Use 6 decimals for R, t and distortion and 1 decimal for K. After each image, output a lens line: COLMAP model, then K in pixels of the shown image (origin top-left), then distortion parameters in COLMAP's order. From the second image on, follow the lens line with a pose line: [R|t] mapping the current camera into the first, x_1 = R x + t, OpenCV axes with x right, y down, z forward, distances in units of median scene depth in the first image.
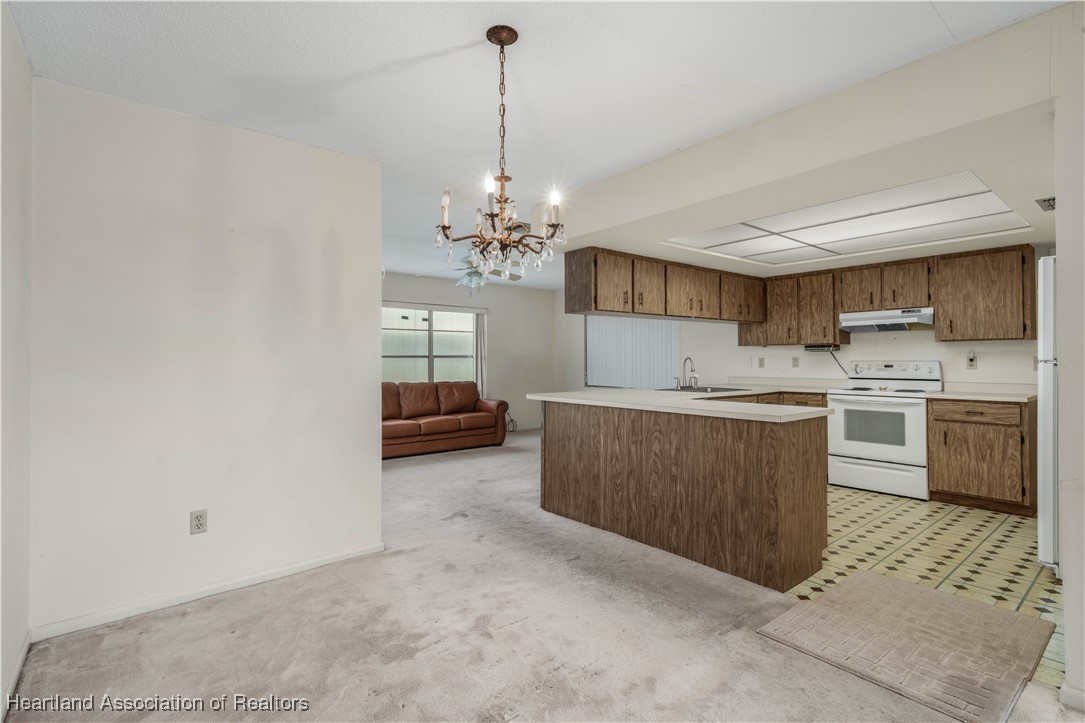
lens RADIAL K [[507.5, 0, 532.8], [0, 507.5, 351.8], [0, 0, 1]] dist [0.001767, 0.000144]
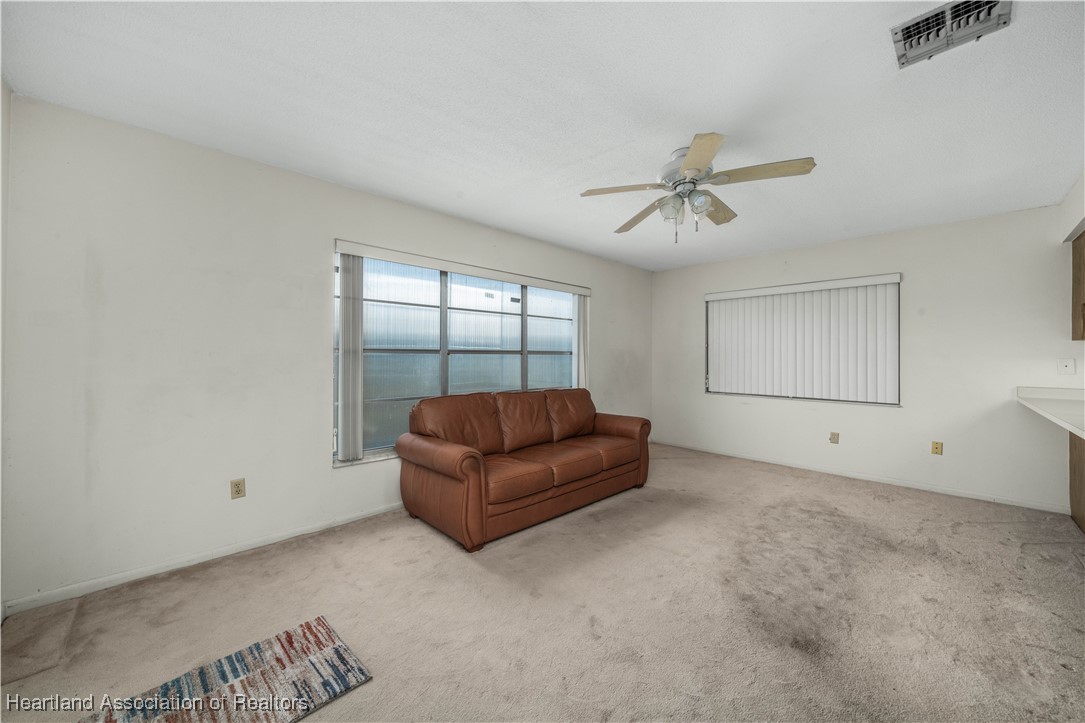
lens RADIAL K [[392.8, 0, 527.1], [0, 392.8, 356.7], [0, 0, 1]] dist [-0.027095, 0.000048]
pose [[0.998429, 0.009091, 0.055286, -0.376506], [-0.009830, 0.999866, 0.013098, 0.013512], [-0.055160, -0.013621, 0.998385, 0.760606]]
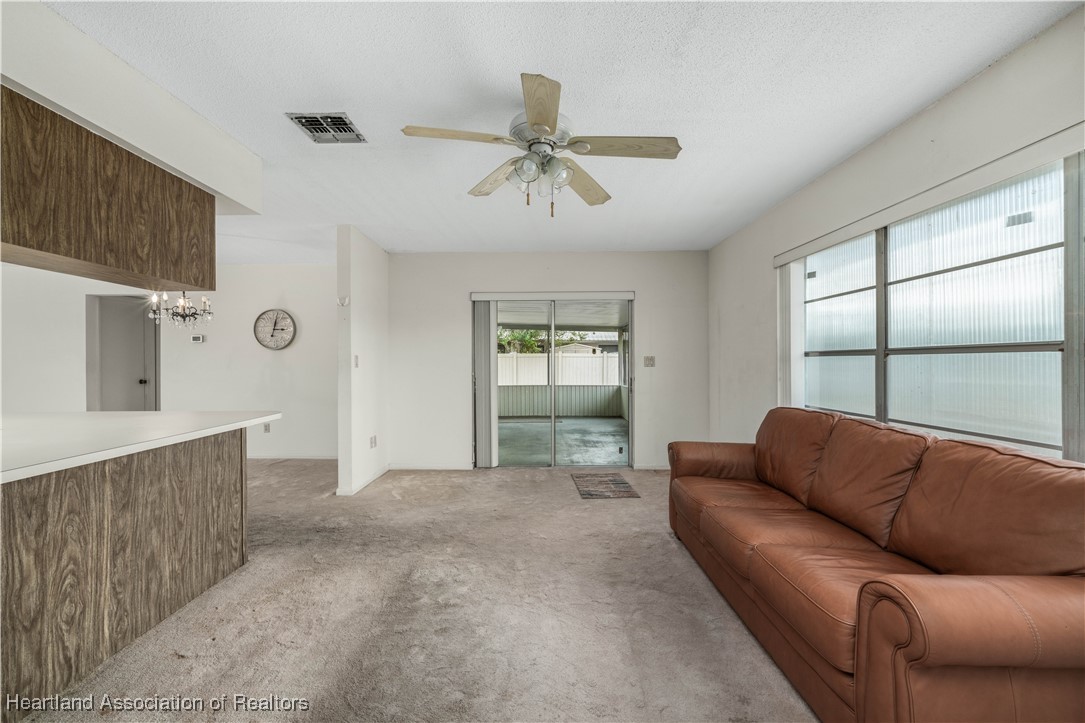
lens RADIAL K [[452.0, 0, 534.6], [0, 452.0, 360.9], [0, 0, 1]] dist [0.000664, 0.000090]
pose [[-0.638061, 0.006957, -0.769954, 0.233817], [0.018401, 0.999811, -0.006215, 0.022283], [0.769766, -0.018133, -0.638069, 1.553639]]
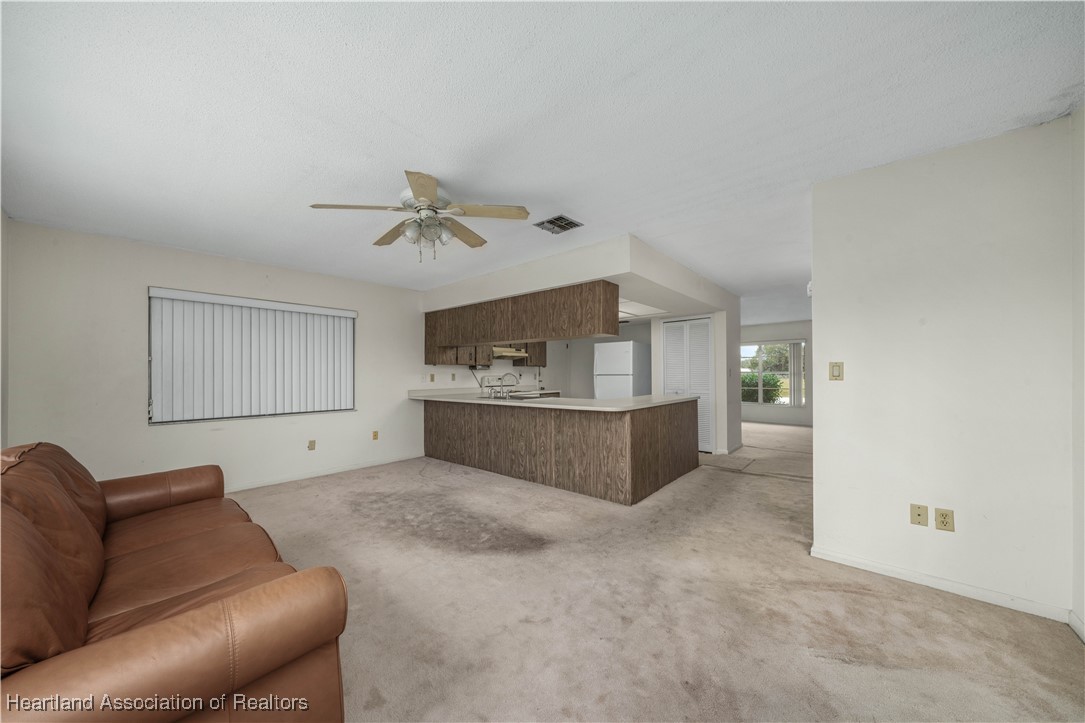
lens RADIAL K [[373.5, 0, 537.4], [0, 373.5, 371.0], [0, 0, 1]] dist [-0.006193, -0.000065]
pose [[-0.168132, 0.012076, 0.985691, -0.677641], [-0.009257, 0.999862, -0.013829, 0.019745], [-0.985721, -0.011449, -0.167996, 1.188703]]
